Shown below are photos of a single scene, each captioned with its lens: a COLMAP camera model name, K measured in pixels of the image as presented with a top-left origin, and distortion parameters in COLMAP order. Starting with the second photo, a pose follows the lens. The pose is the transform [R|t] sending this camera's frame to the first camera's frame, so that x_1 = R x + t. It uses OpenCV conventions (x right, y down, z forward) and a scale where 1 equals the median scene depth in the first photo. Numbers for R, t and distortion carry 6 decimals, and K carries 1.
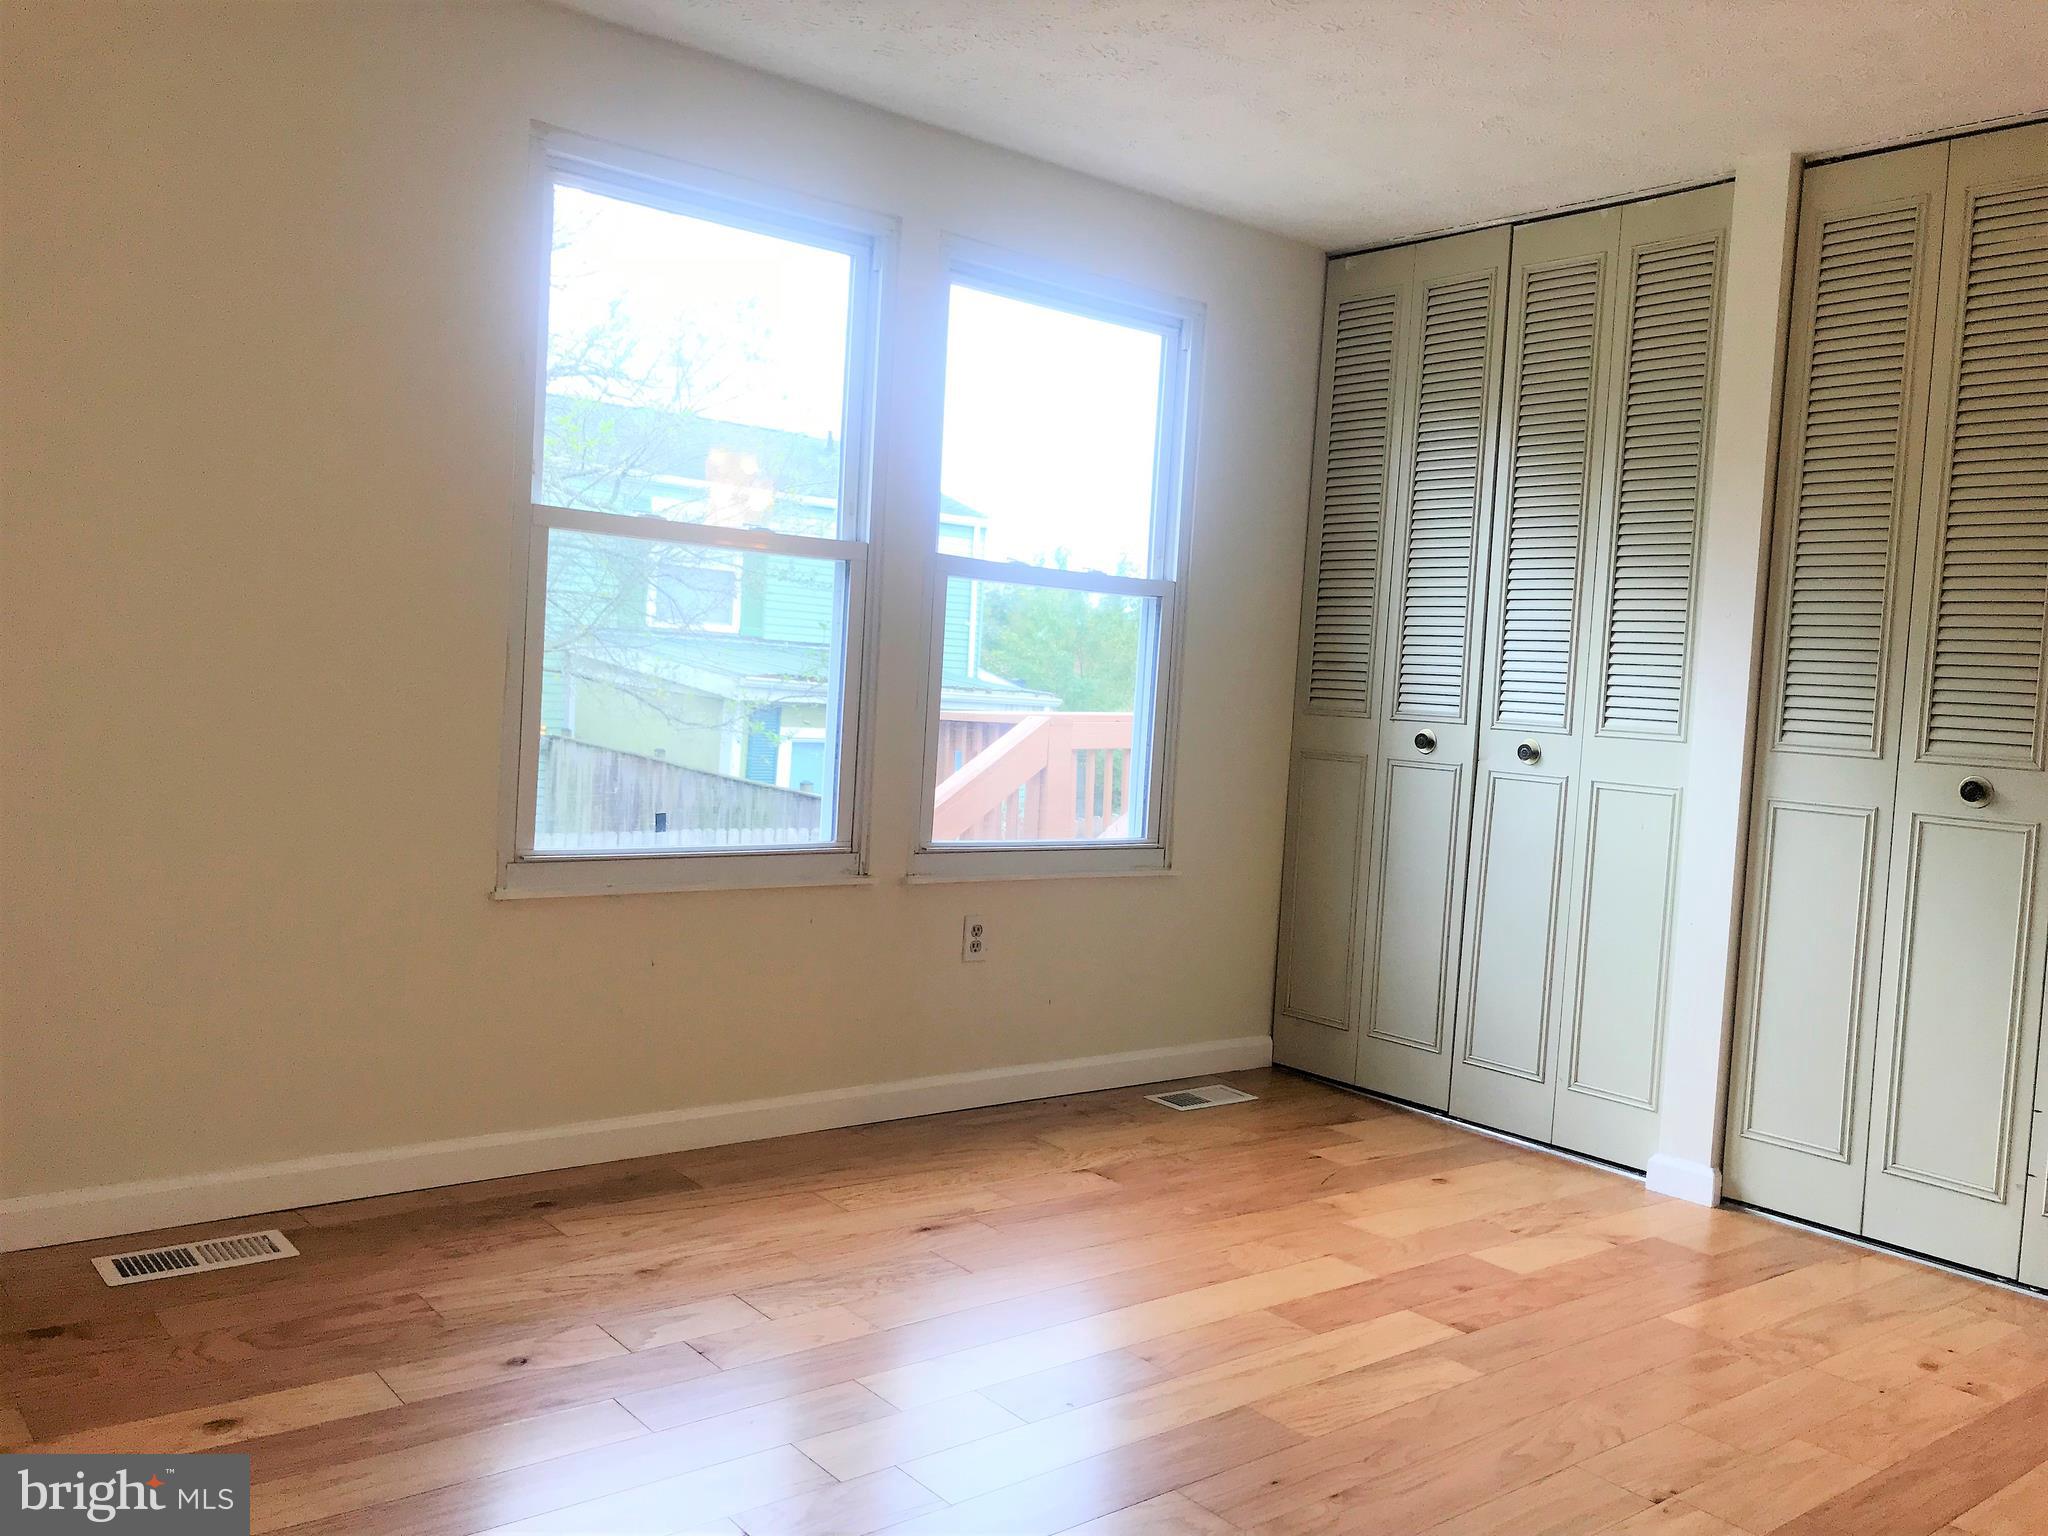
lens RADIAL K [[1689.9, 0, 1007.1], [0, 1689.9, 758.9], [0, 0, 1]] dist [0.027738, -0.031499]
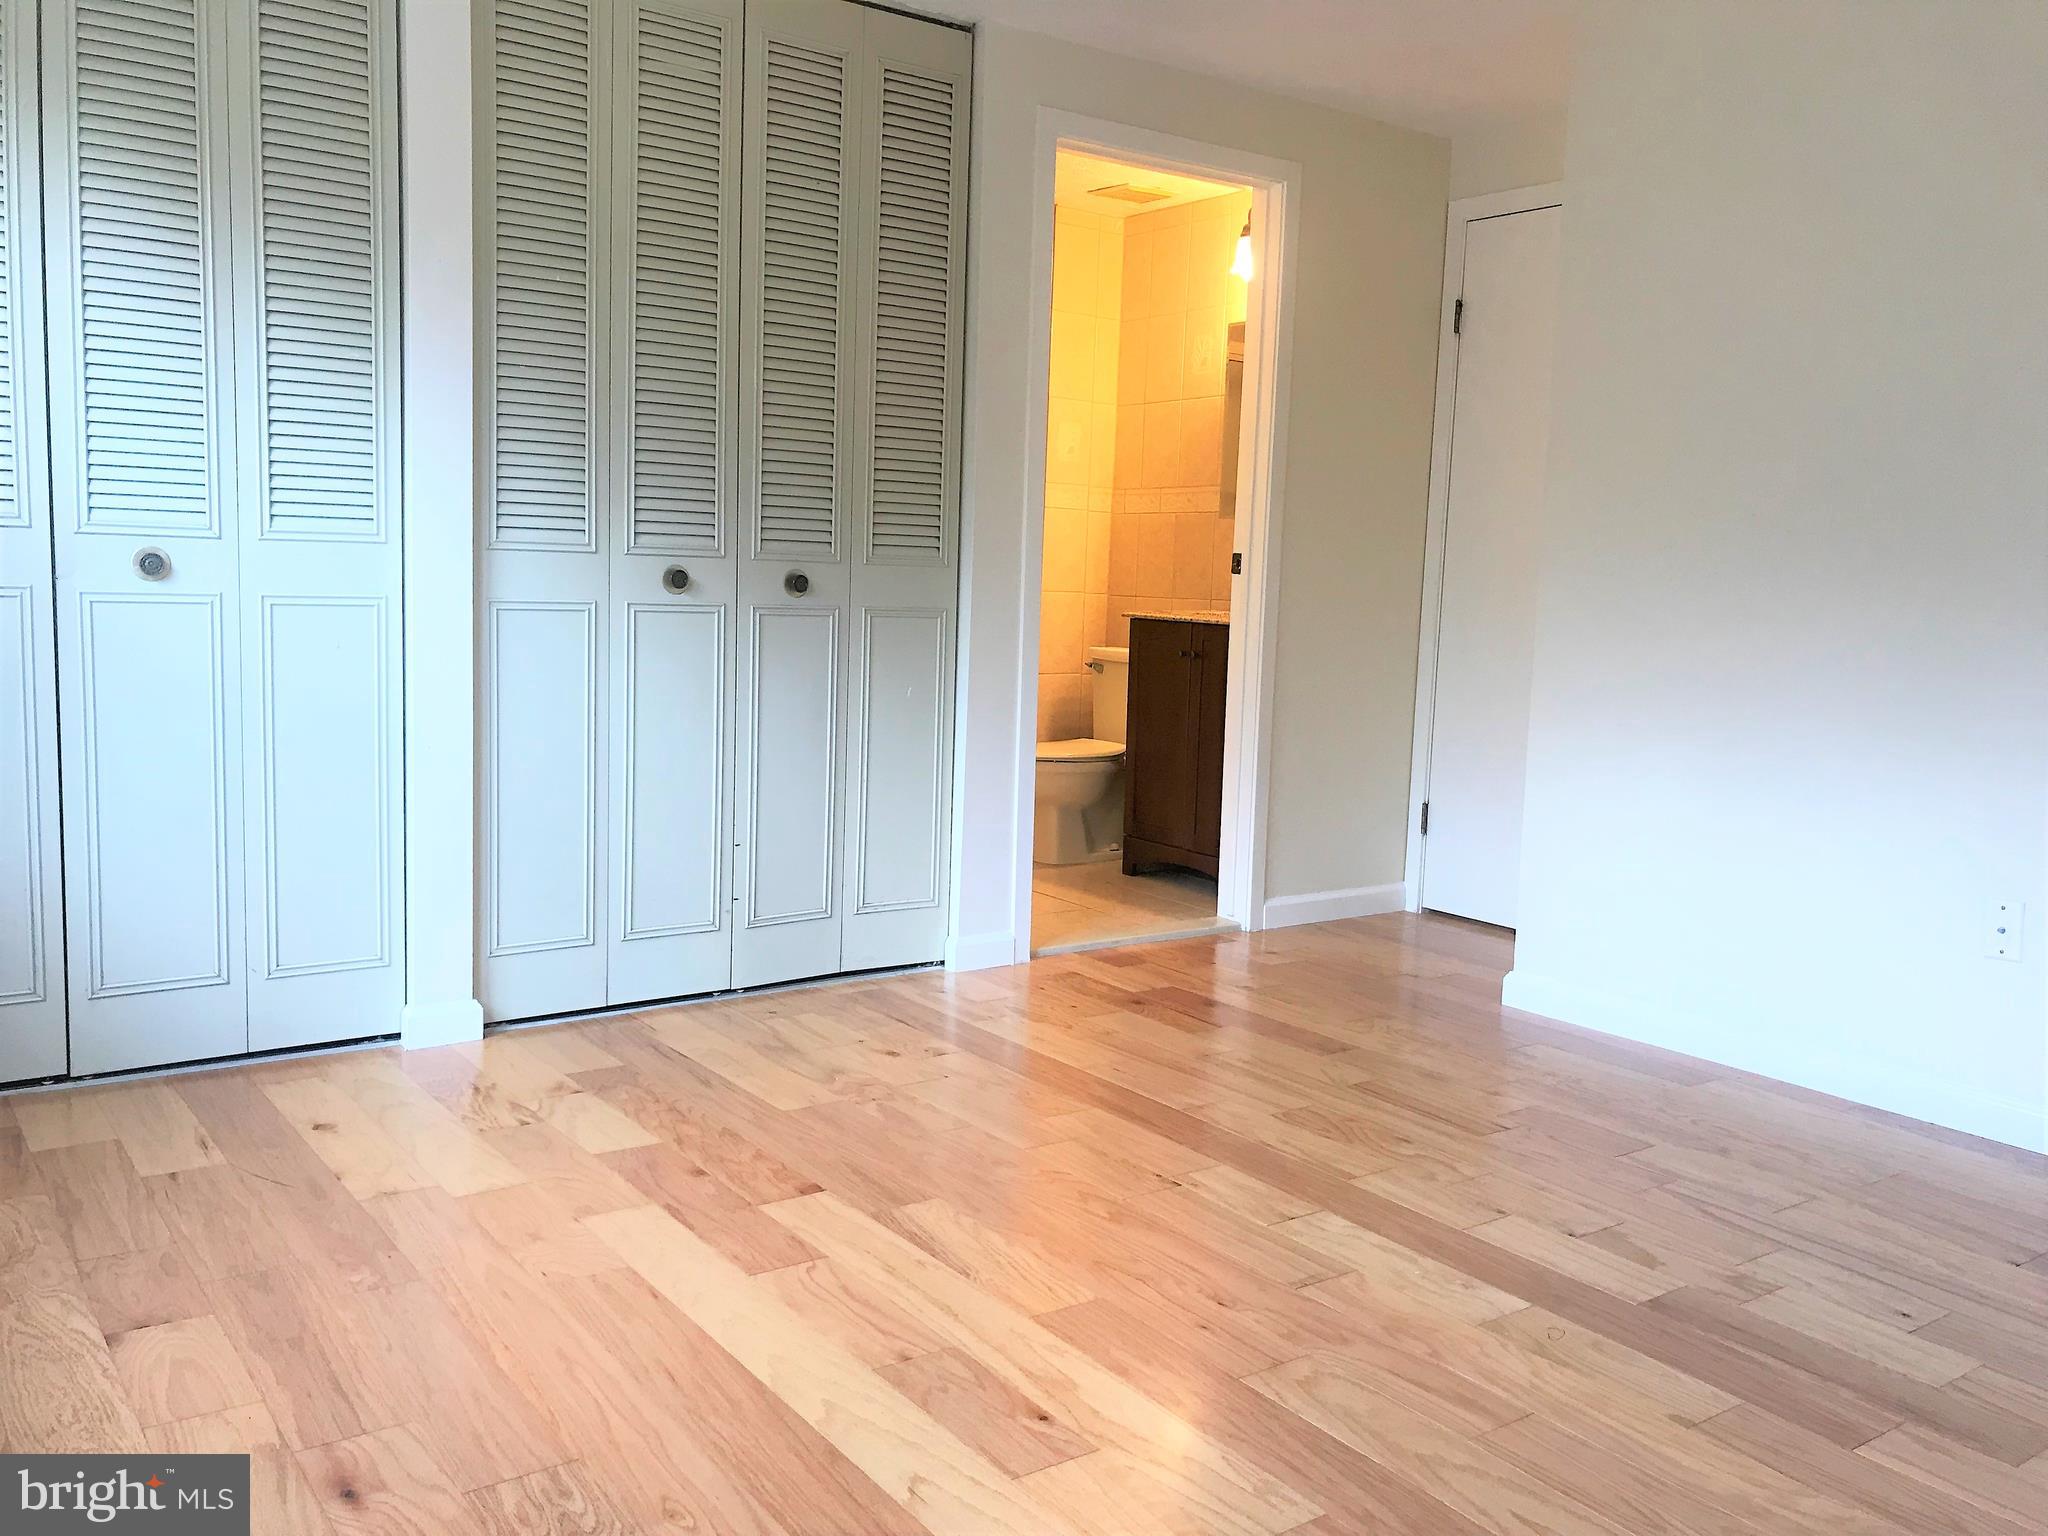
lens RADIAL K [[1689.9, 0, 1012.2], [0, 1689.9, 785.5], [0, 0, 1]] dist [0.027738, -0.031499]
pose [[0.053005, -0.185034, 0.981302, -0.477768], [0.023193, 0.982646, 0.184034, -0.041982], [-0.998325, 0.013005, 0.056377, 0.663810]]
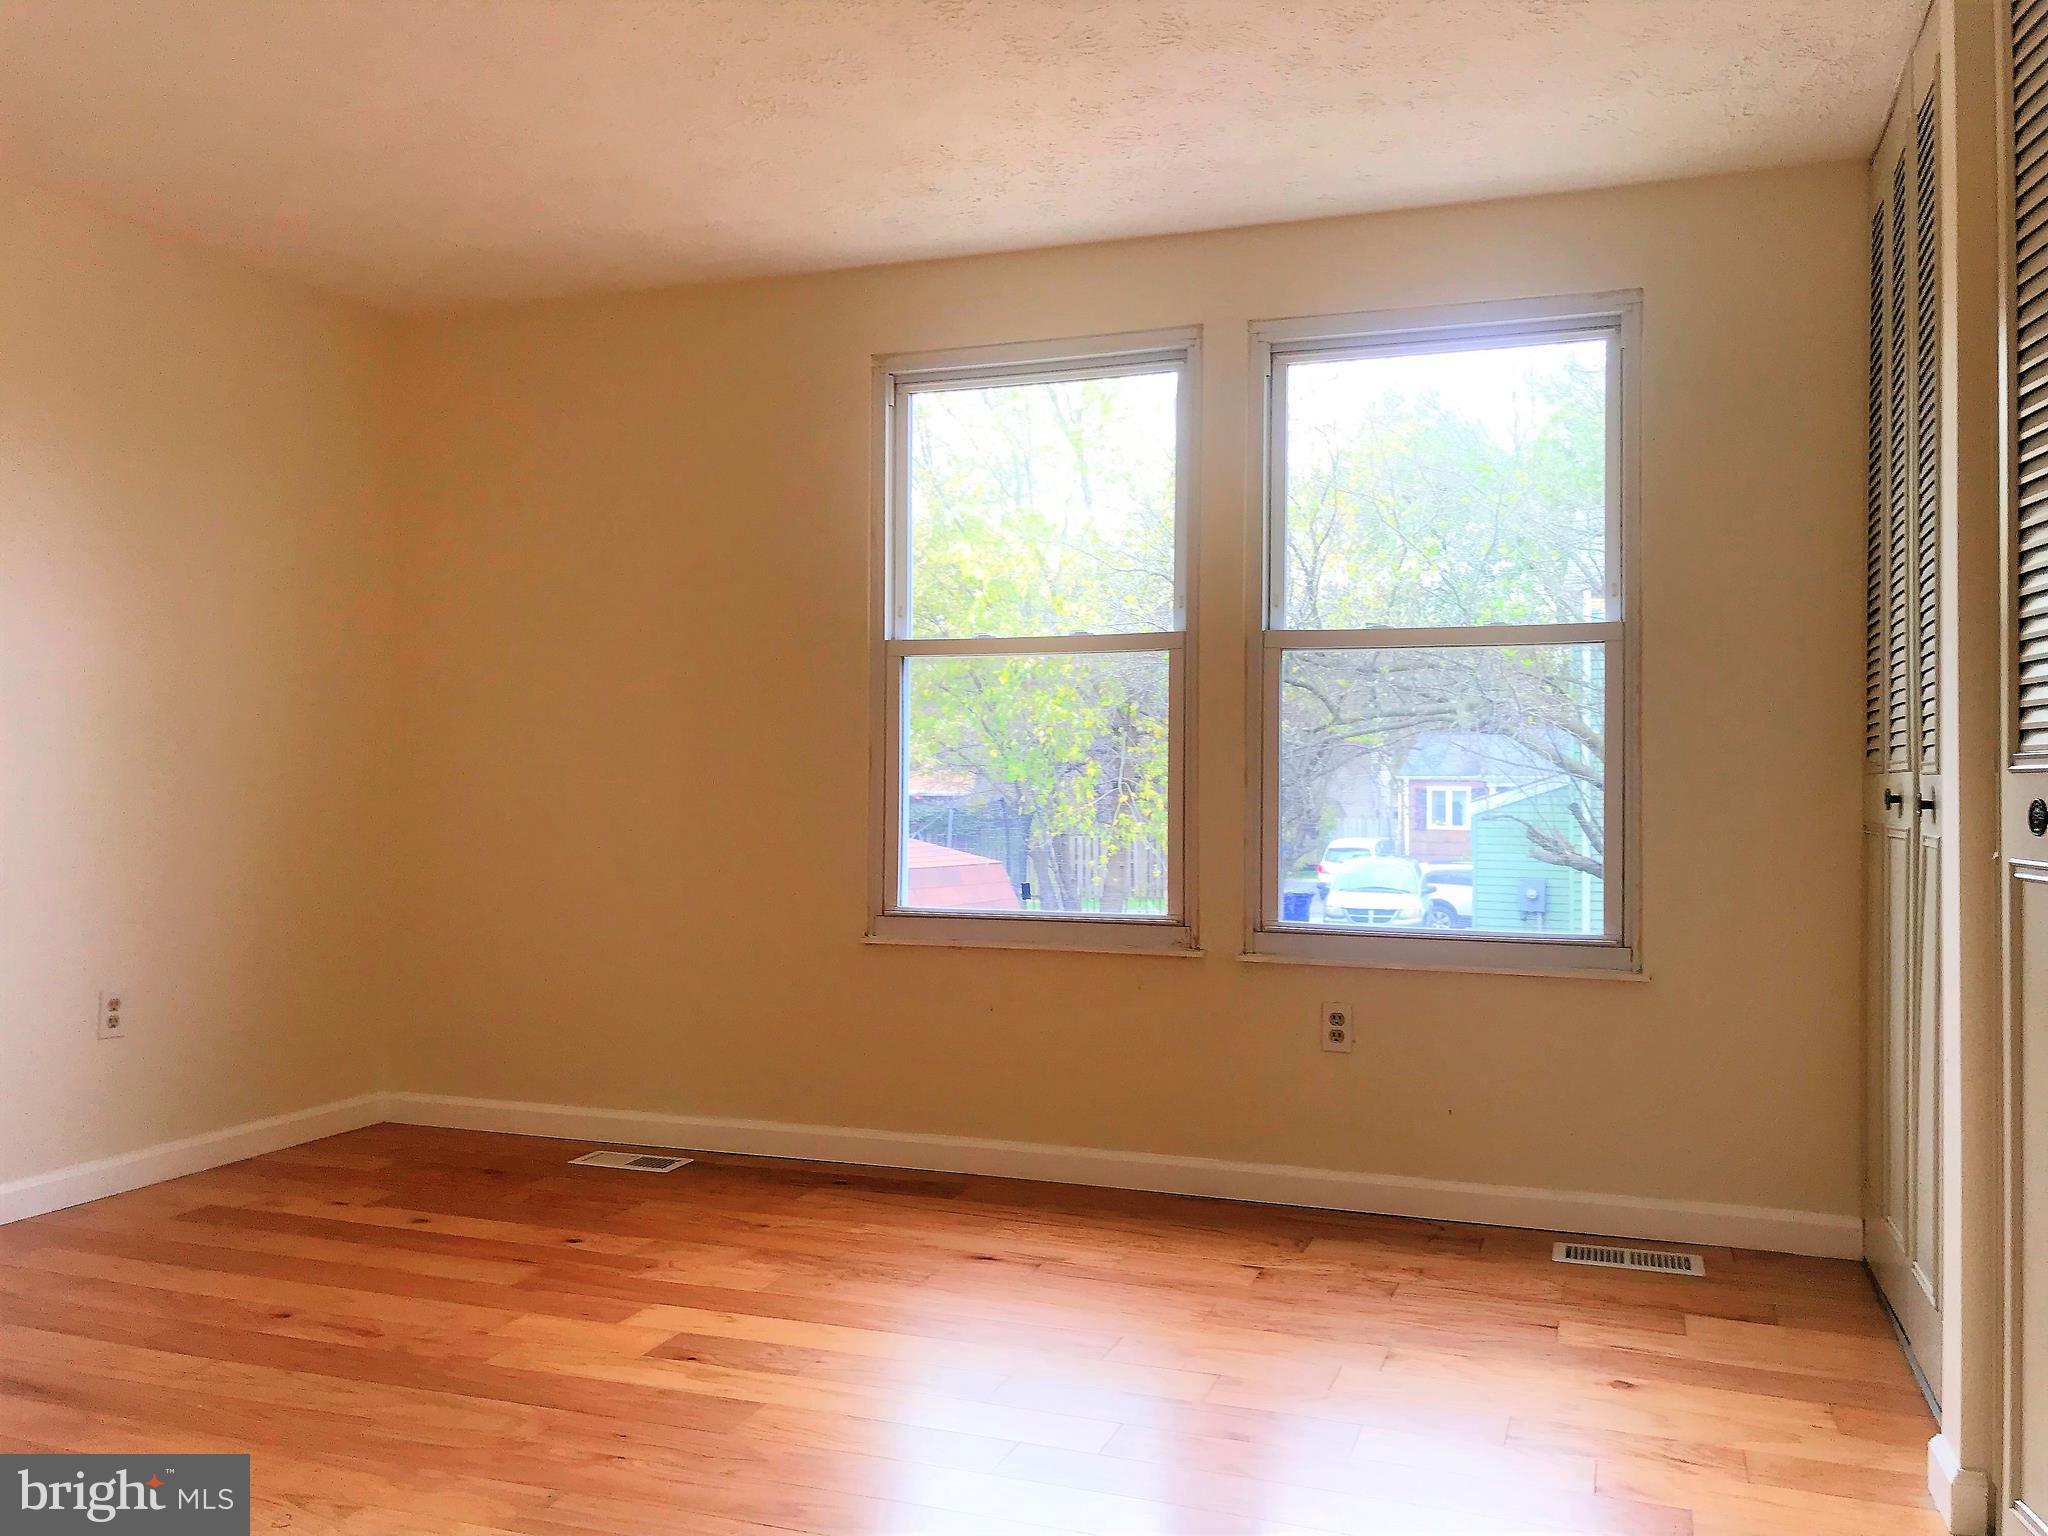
lens RADIAL K [[1689.9, 0, 1015.4], [0, 1689.9, 762.2], [0, 0, 1]] dist [0.027738, -0.031499]
pose [[0.507093, -0.066520, -0.859321, 0.804426], [-0.018561, 0.995943, -0.088049, 0.051106], [0.861692, 0.060599, 0.503801, 0.400803]]
